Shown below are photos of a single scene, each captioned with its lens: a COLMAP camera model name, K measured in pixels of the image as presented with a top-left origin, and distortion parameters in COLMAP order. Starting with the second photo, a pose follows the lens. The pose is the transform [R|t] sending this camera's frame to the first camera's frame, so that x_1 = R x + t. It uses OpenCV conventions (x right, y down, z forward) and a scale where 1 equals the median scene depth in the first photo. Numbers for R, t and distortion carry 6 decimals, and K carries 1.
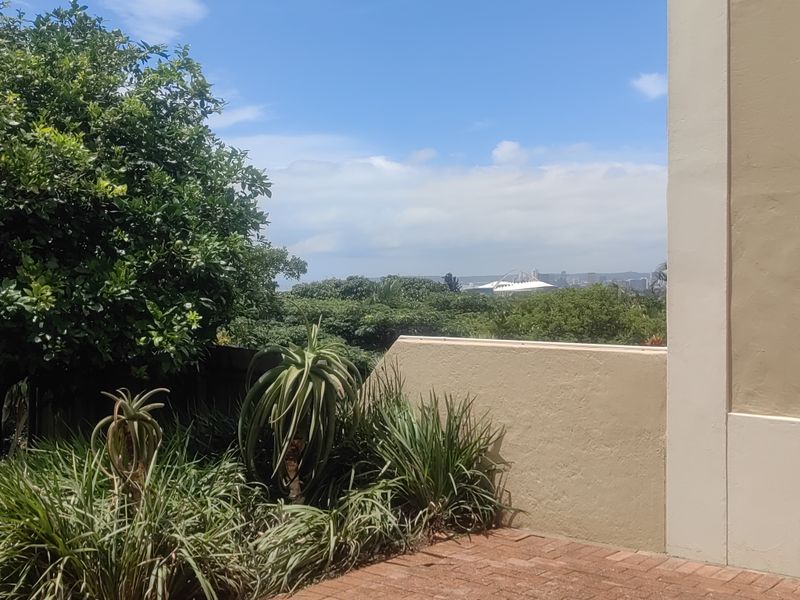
lens RADIAL K [[955.9, 0, 400.0], [0, 955.9, 300.0], [0, 0, 1]] dist [0.040369, -0.006518]
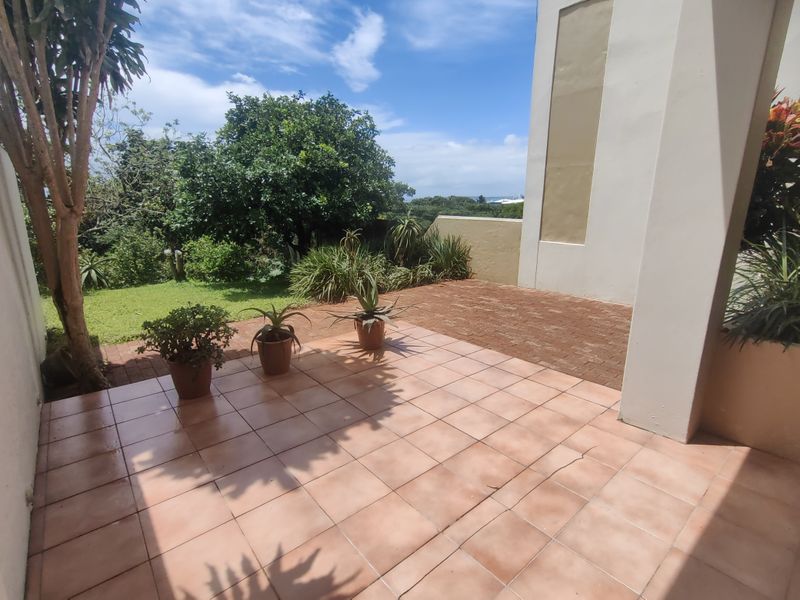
lens RADIAL K [[397.3, 0, 399.7], [0, 397.3, 295.4], [0, 0, 1]] dist [-0.014287, 0.021291]
pose [[0.989266, 0.042742, -0.139739, 0.070775], [-0.011164, 0.975579, 0.219363, 0.011812], [0.145702, -0.215448, 0.965584, -0.284658]]
